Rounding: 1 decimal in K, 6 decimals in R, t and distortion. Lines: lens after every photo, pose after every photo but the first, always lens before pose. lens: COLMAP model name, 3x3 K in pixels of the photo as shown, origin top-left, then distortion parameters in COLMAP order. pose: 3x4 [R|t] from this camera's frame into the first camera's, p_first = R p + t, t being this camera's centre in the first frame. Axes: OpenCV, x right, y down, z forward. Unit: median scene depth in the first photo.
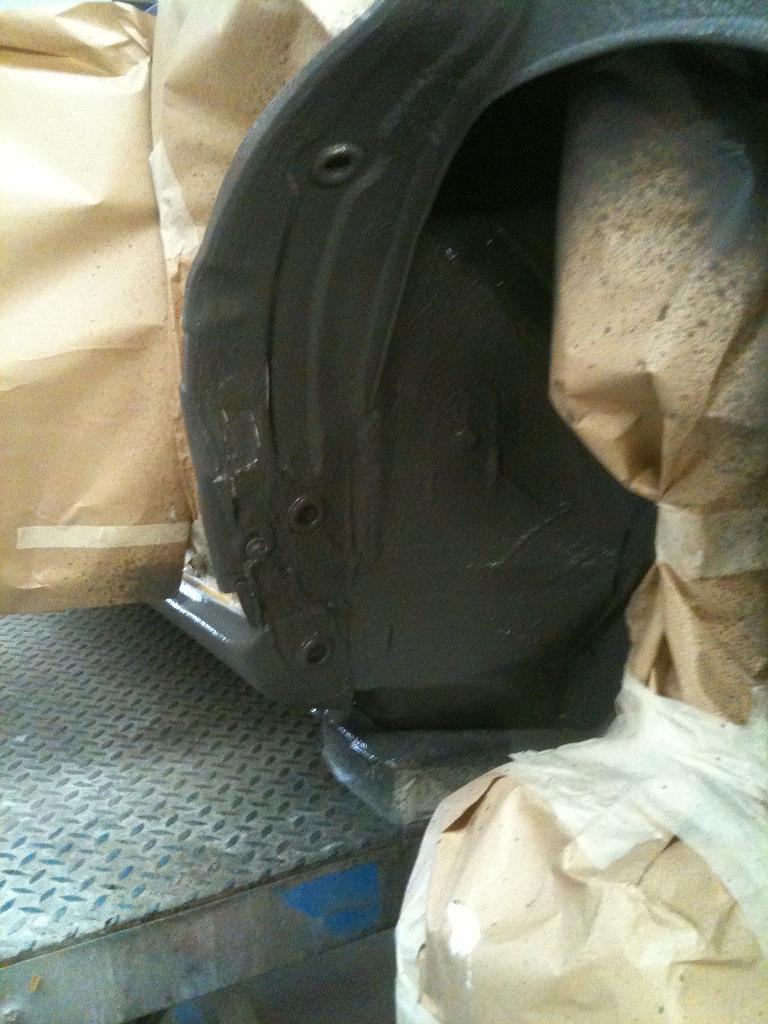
lens RADIAL K [[1080.3, 0, 386.3], [0, 1080.3, 526.3], [0, 0, 1]] dist [0.124806, -0.396654]
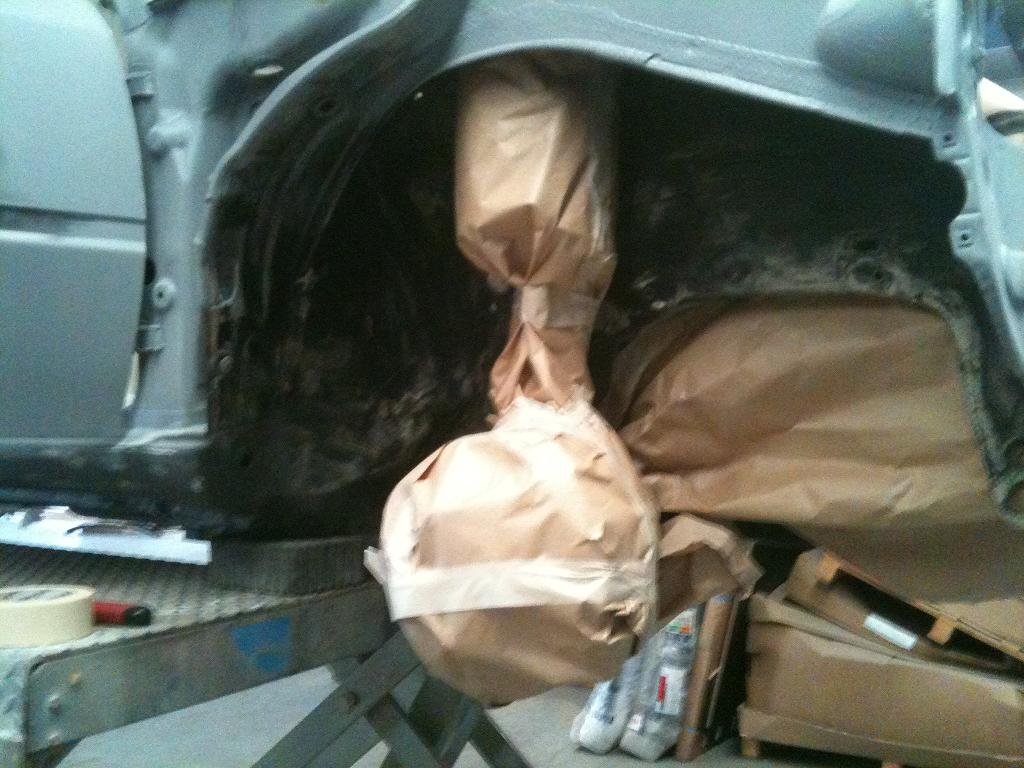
lens RADIAL K [[1080.3, 0, 515.6], [0, 1080.3, 398.0], [0, 0, 1]] dist [0.124806, -0.396654]
pose [[0.880448, 0.020504, 0.473699, -0.700183], [0.086041, 0.975568, -0.202151, 0.587615], [-0.466270, 0.218741, 0.857173, -0.608271]]
